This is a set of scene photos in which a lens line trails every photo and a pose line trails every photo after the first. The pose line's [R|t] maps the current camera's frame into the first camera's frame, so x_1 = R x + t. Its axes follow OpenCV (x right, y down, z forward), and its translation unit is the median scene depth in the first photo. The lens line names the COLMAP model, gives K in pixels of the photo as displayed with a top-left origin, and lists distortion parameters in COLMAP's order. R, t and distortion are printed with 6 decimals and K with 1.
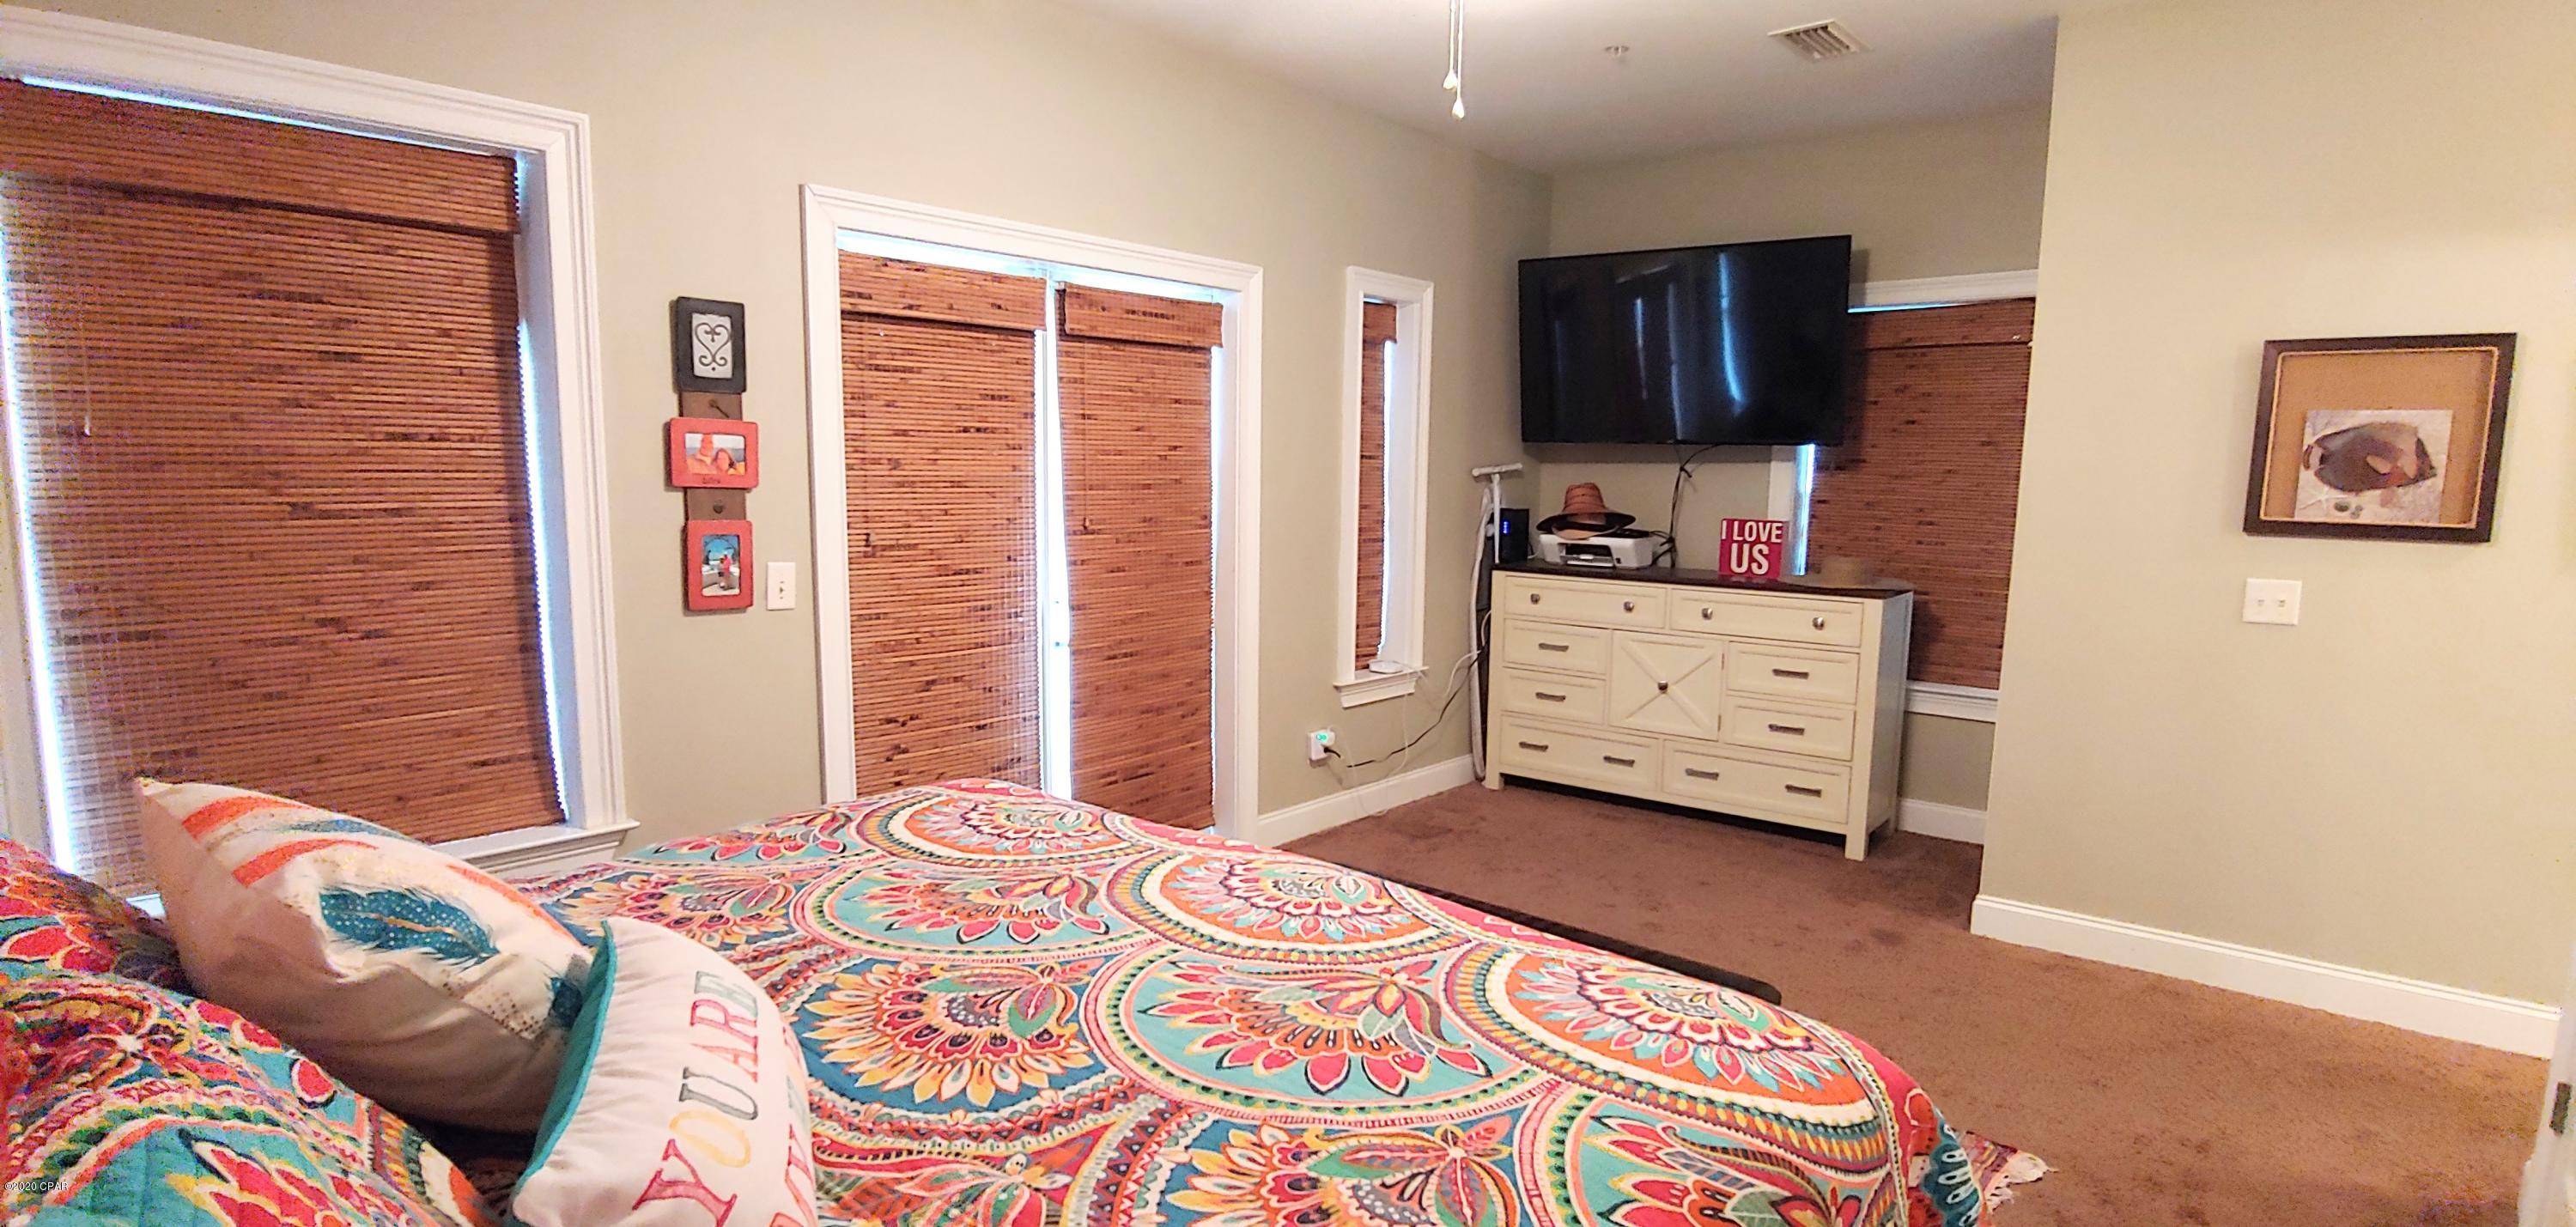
lens RADIAL K [[1293.2, 0, 1285.4], [0, 1293.2, 625.5], [0, 0, 1]] dist [-0.016342, -0.001624]
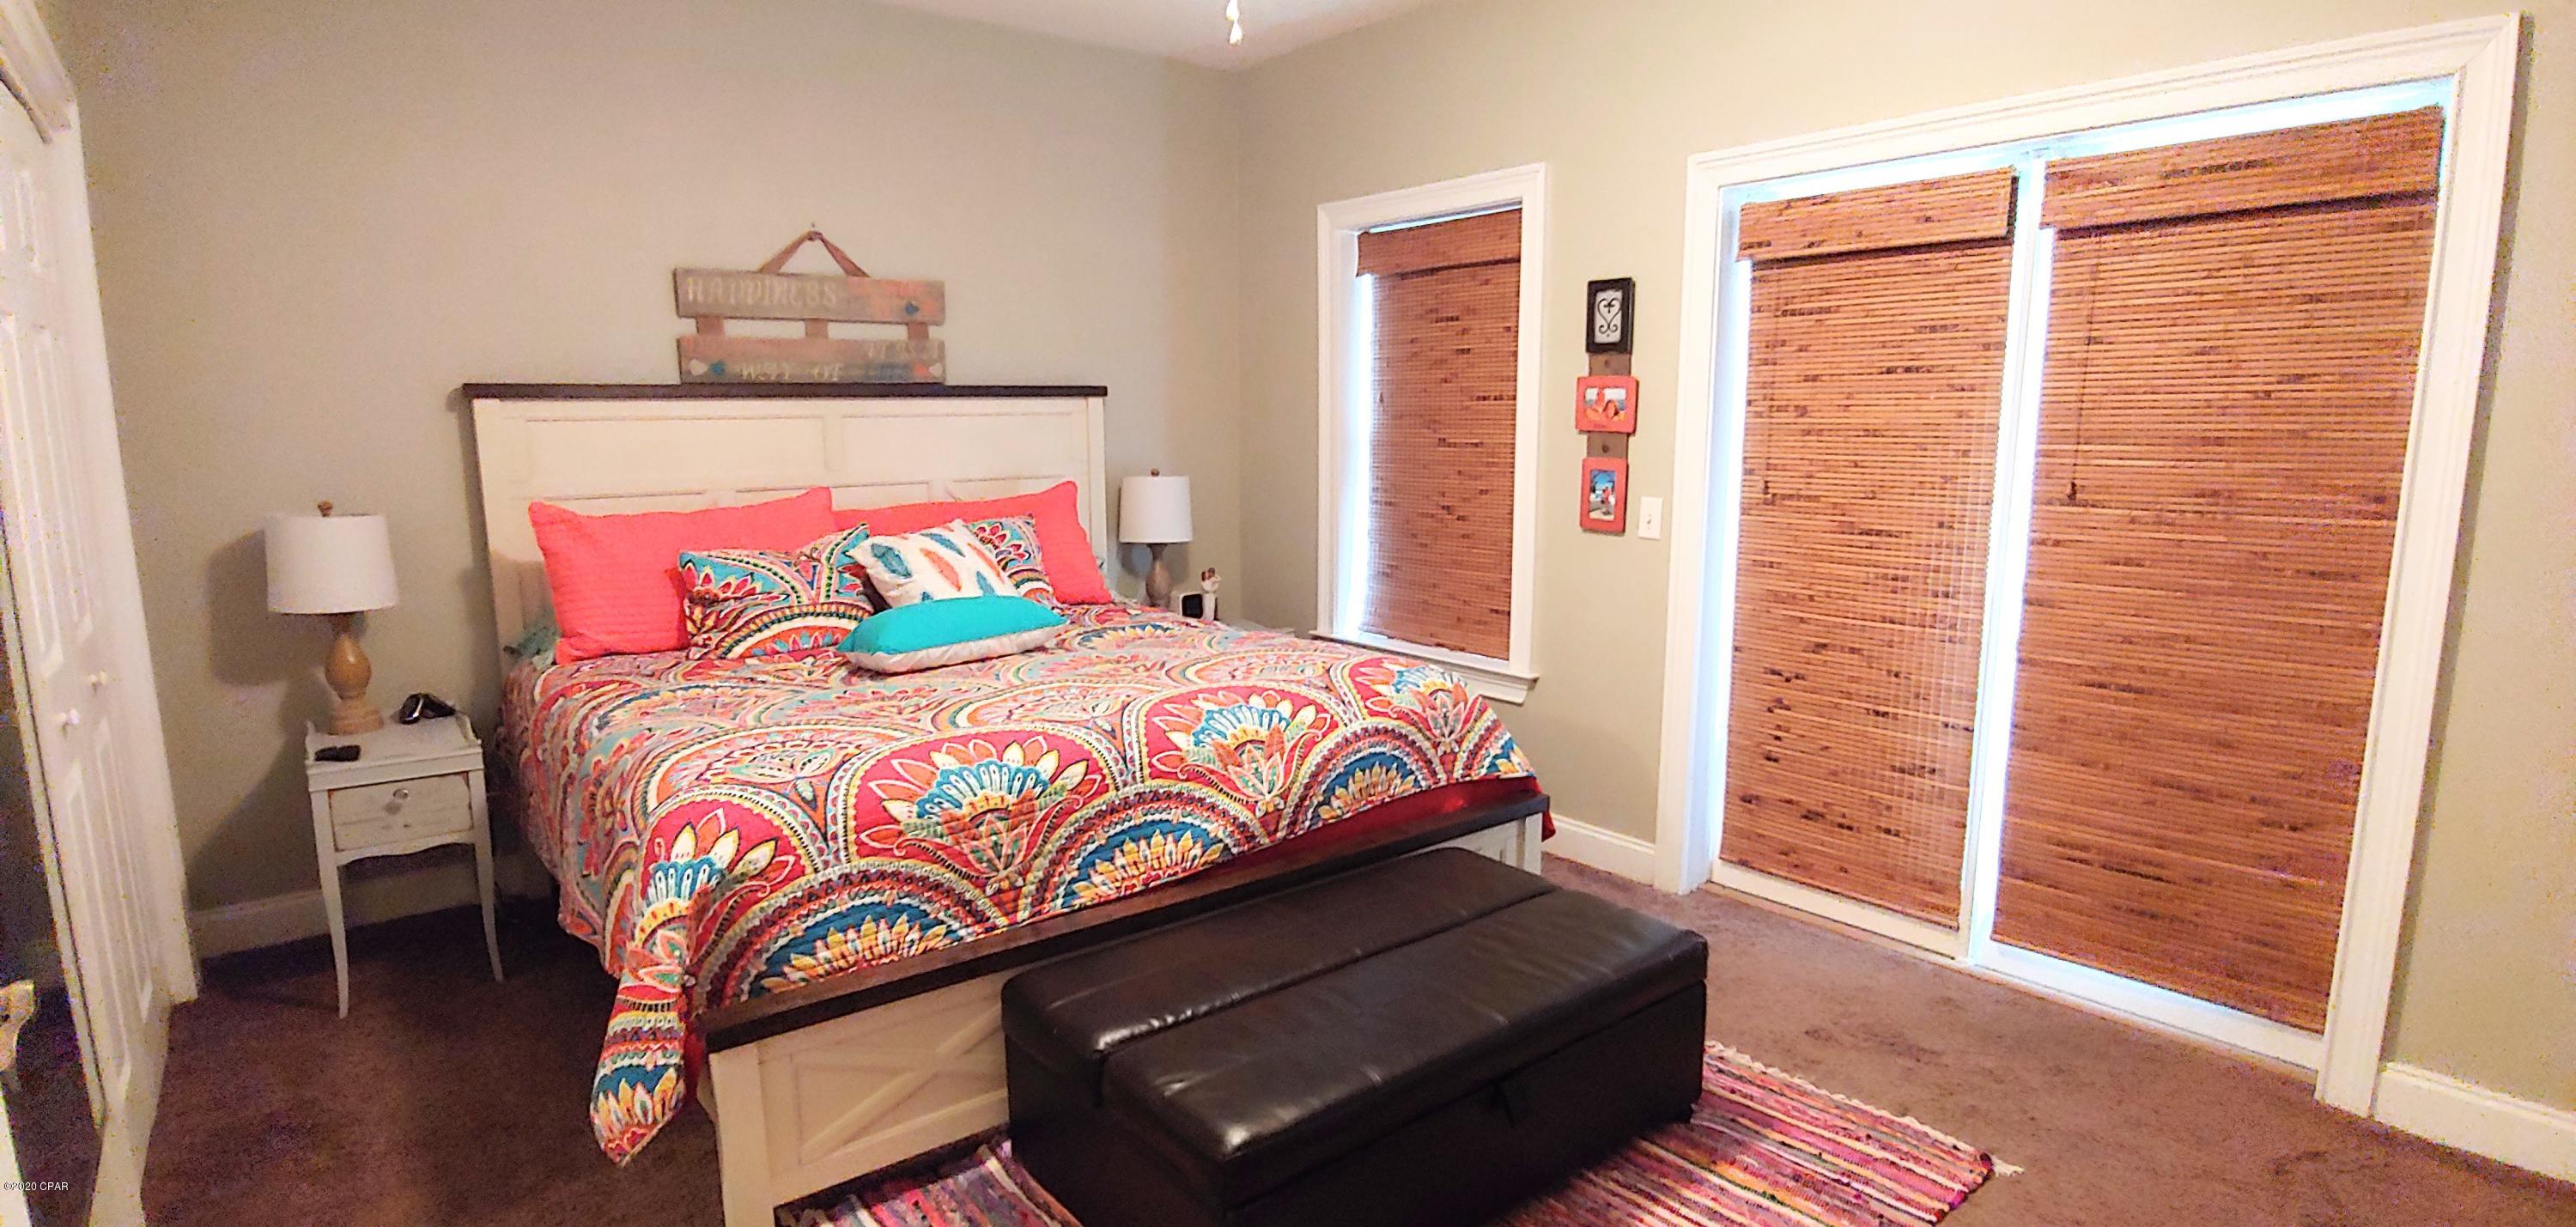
lens RADIAL K [[1293.2, 0, 1325.6], [0, 1293.2, 651.1], [0, 0, 1]] dist [-0.016342, -0.001624]
pose [[-0.172903, 0.153090, -0.972969, 0.730239], [-0.130749, 0.975536, 0.176729, -0.073480], [0.976222, 0.157772, -0.148657, 0.822731]]
